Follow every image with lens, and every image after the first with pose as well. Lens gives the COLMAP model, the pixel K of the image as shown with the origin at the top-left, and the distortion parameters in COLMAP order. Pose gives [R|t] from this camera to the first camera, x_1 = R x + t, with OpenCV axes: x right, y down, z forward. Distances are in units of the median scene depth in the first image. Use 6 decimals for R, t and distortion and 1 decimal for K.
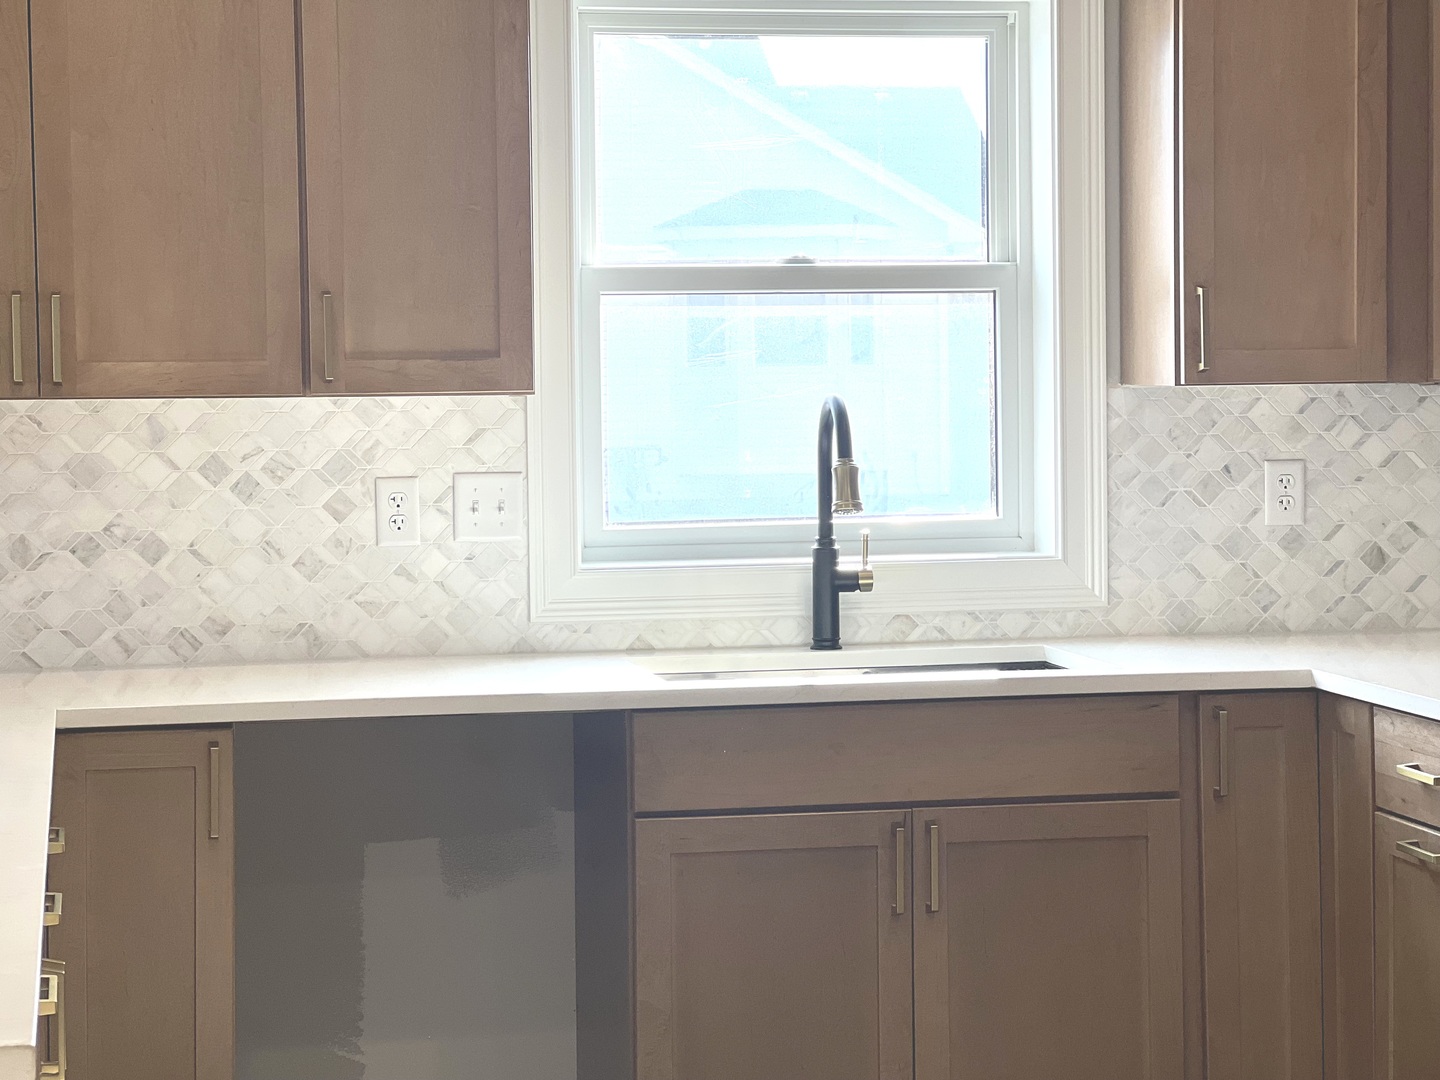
lens RADIAL K [[3186.2, 0, 720.3], [0, 3186.2, 467.5], [0, 0, 1]] dist [-0.053273, 4.169683]
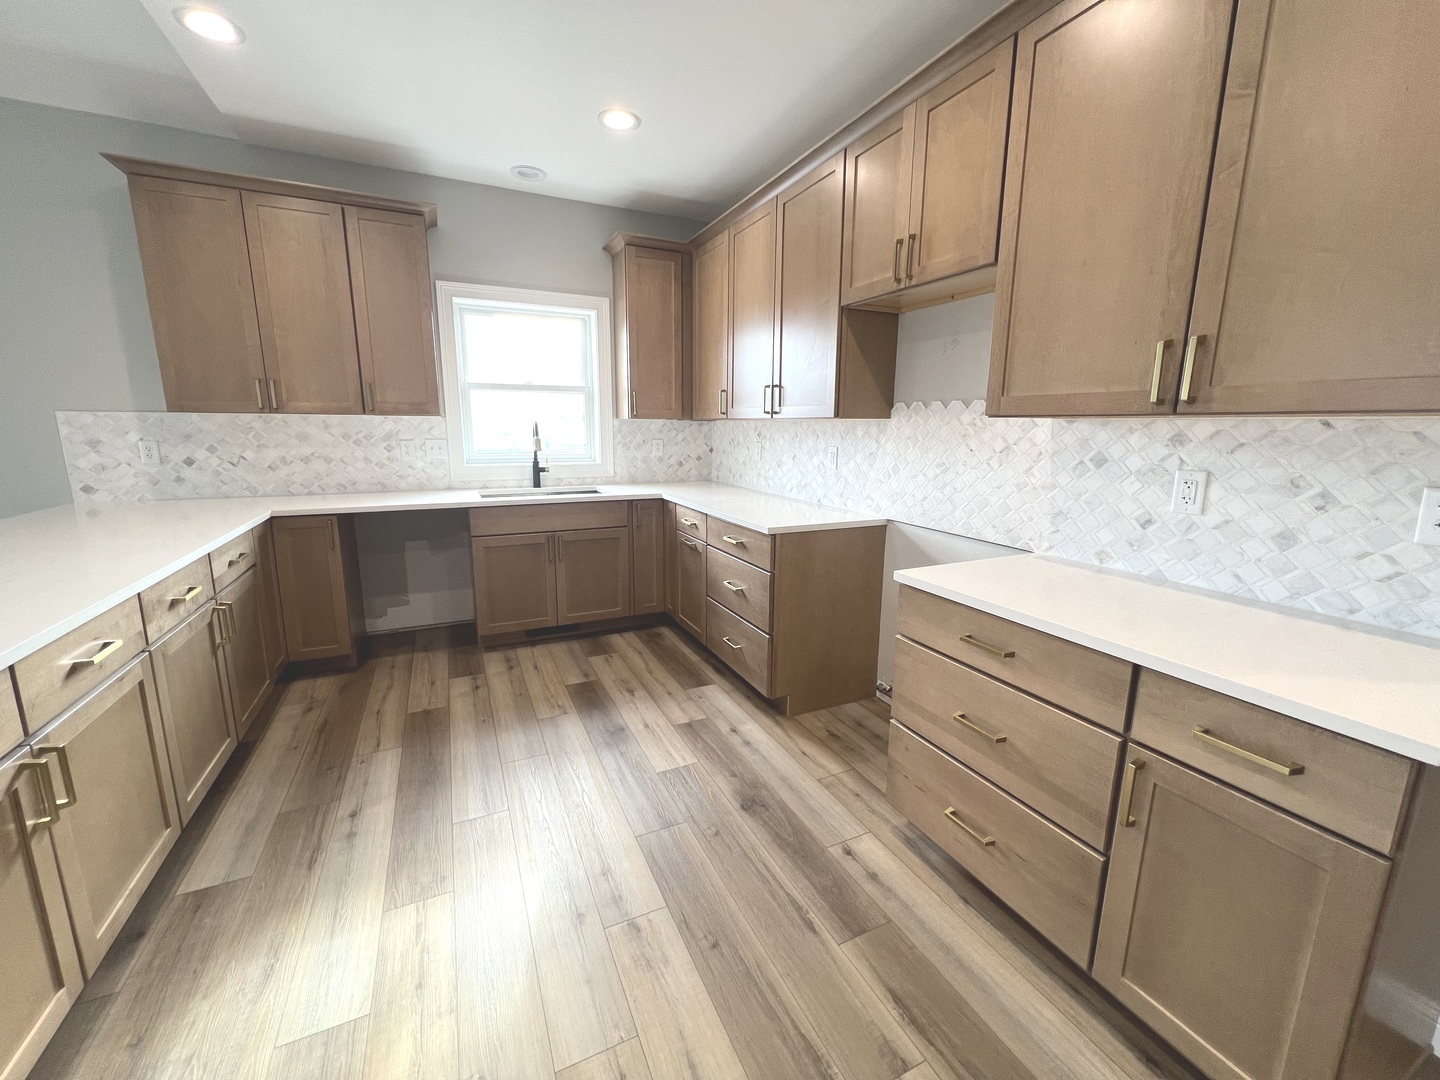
lens RADIAL K [[579.2, 0, 720.0], [0, 579.2, 540.0], [0, 0, 1]] dist [-0.000233, 0.000154]
pose [[0.970042, -0.026722, 0.241463, 0.078091], [-0.013859, 0.986226, 0.164819, 0.001911], [-0.242541, -0.163228, 0.956311, 0.285619]]
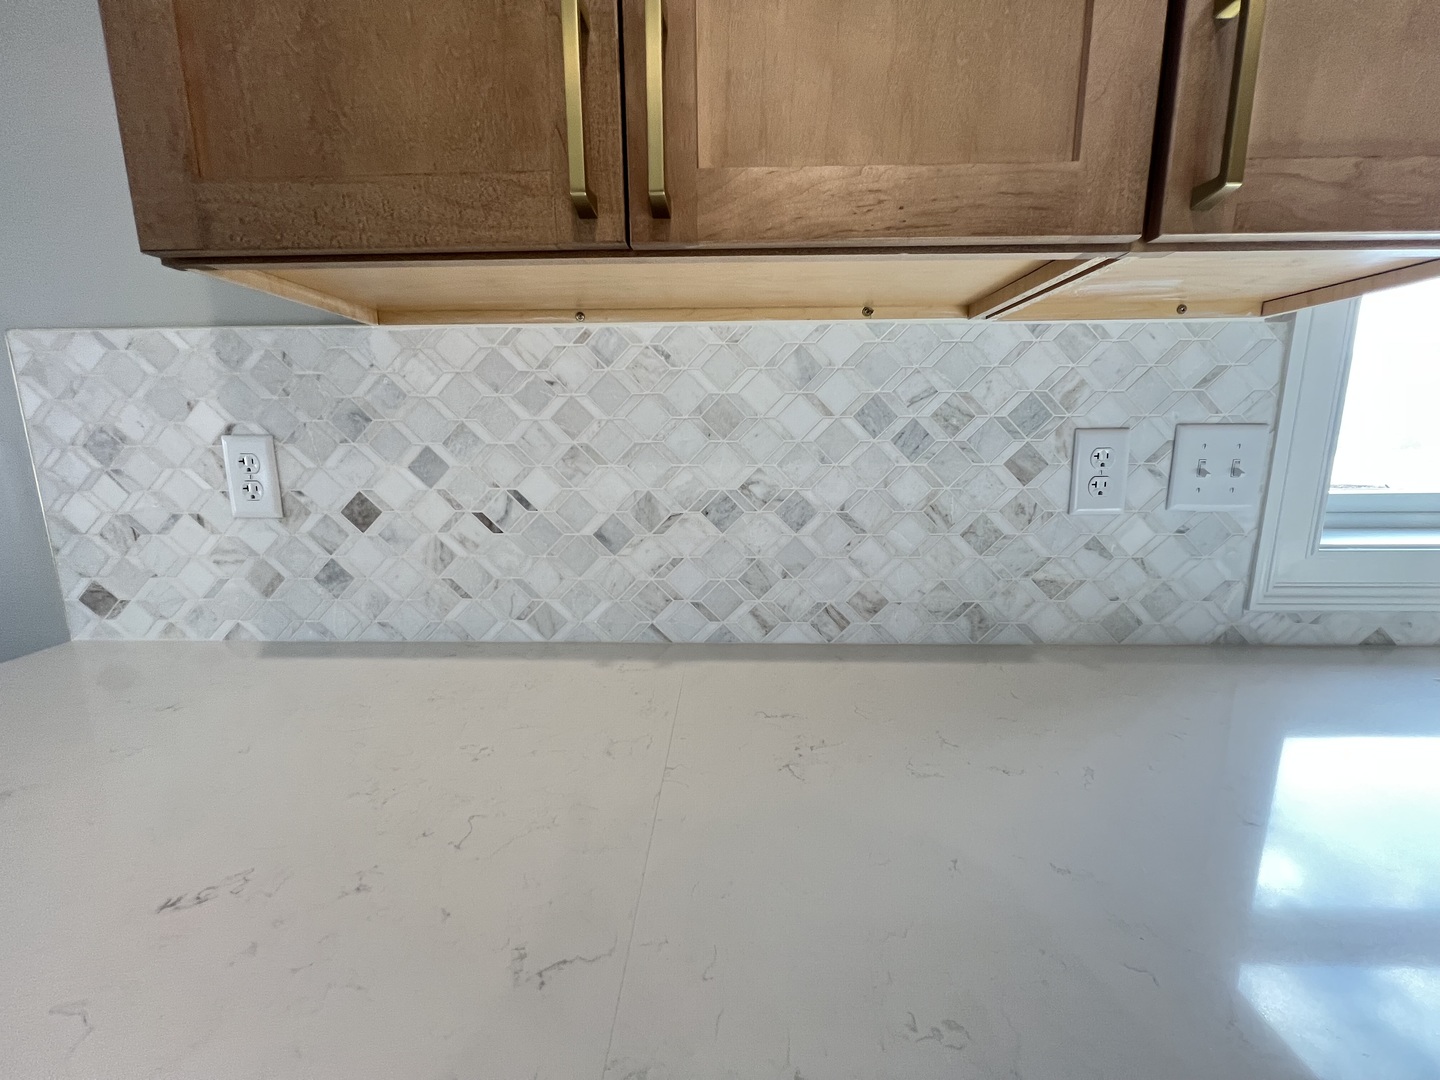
lens RADIAL K [[579.2, 0, 720.0], [0, 579.2, 540.0], [0, 0, 1]] dist [-0.000233, 0.000154]
pose [[0.975830, 0.045639, -0.213713, -0.163554], [-0.012029, 0.987684, 0.155997, 0.009286], [0.218201, -0.149656, 0.964361, 0.842844]]
